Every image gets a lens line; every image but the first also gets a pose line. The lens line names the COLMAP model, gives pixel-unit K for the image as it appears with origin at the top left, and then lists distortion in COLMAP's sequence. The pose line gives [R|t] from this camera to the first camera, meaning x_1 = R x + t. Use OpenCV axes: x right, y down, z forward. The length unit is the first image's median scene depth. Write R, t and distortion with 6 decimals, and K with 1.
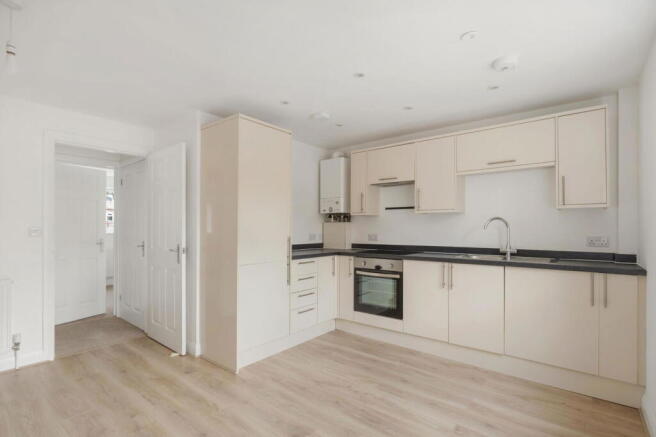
lens RADIAL K [[324.2, 0, 327.1], [0, 324.2, 227.8], [0, 0, 1]] dist [0.004859, -0.001456]
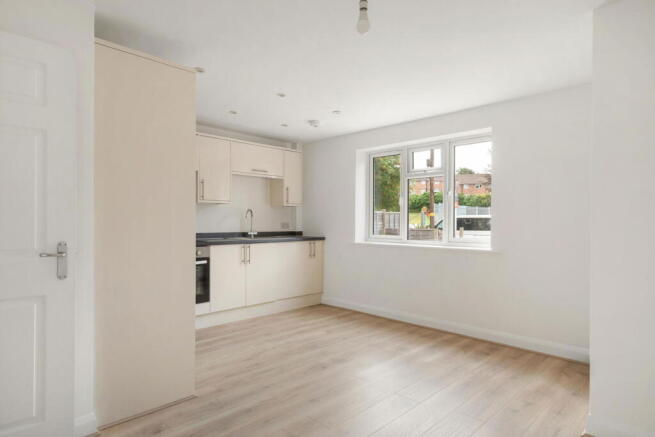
lens RADIAL K [[397.8, 0, 323.2], [0, 397.8, 221.8], [0, 0, 1]] dist [0.002926, -0.003300]
pose [[0.075552, -0.004606, 0.997131, -1.129169], [-0.005587, 0.999972, 0.005043, 0.011280], [-0.997126, -0.005952, 0.075524, 0.561976]]
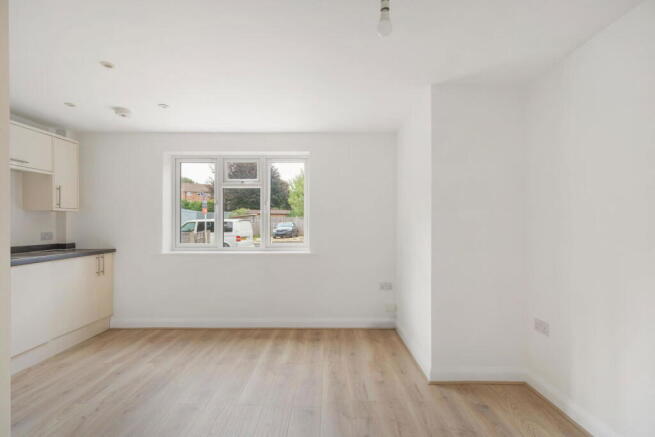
lens RADIAL K [[323.7, 0, 341.0], [0, 323.7, 223.9], [0, 0, 1]] dist [0.004859, -0.001456]
pose [[-0.673377, -0.005277, 0.739281, -0.826358], [-0.004657, 0.999985, 0.002896, -0.013166], [-0.739285, -0.001493, -0.673391, 0.888254]]
